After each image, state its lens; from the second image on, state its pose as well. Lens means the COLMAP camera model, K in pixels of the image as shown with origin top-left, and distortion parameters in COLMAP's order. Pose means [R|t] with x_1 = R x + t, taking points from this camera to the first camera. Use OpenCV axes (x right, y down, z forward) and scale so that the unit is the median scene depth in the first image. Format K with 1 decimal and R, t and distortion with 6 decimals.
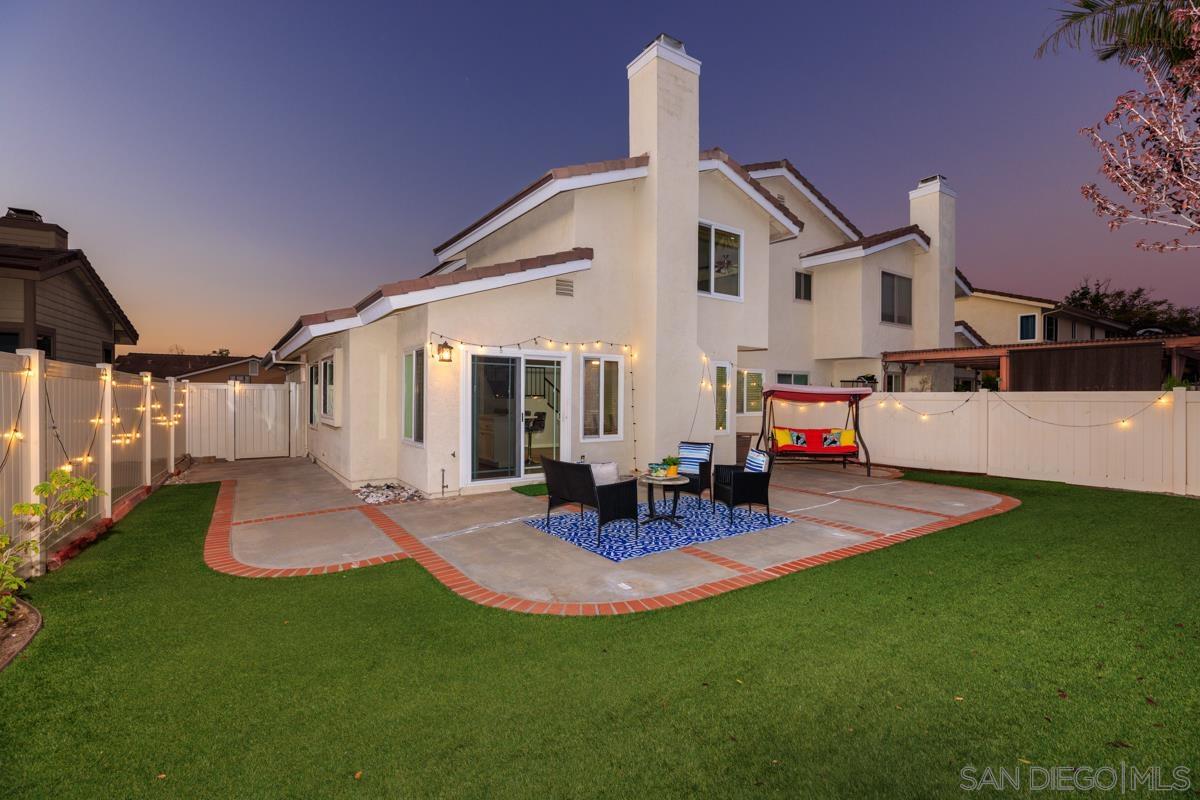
lens RADIAL K [[533.3, 0, 600.0], [0, 533.3, 400.0], [0, 0, 1]] dist [0.016926, 0.000027]
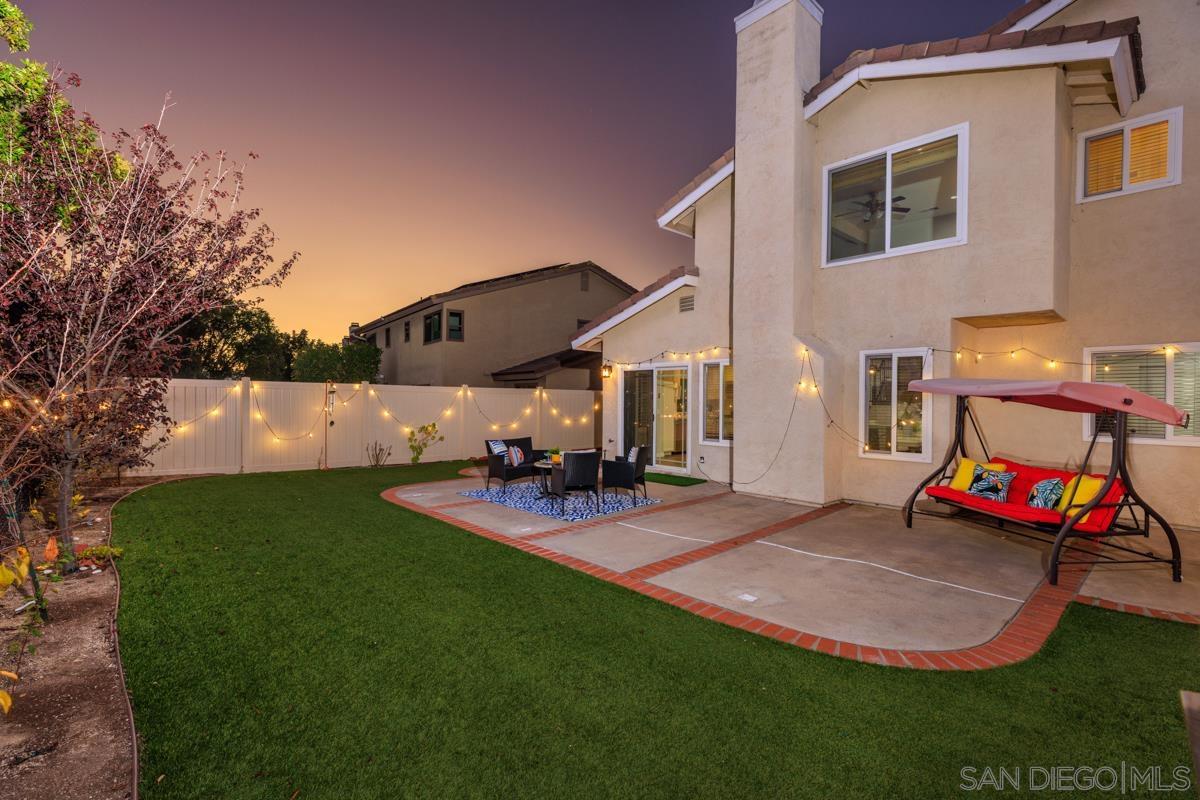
lens RADIAL K [[533.3, 0, 600.0], [0, 533.3, 400.0], [0, 0, 1]] dist [0.016926, 0.000027]
pose [[0.137596, -0.003642, -0.990482, 0.980392], [-0.014867, 0.999873, -0.005742, 0.000521], [0.990377, 0.015516, 0.137524, 0.642147]]
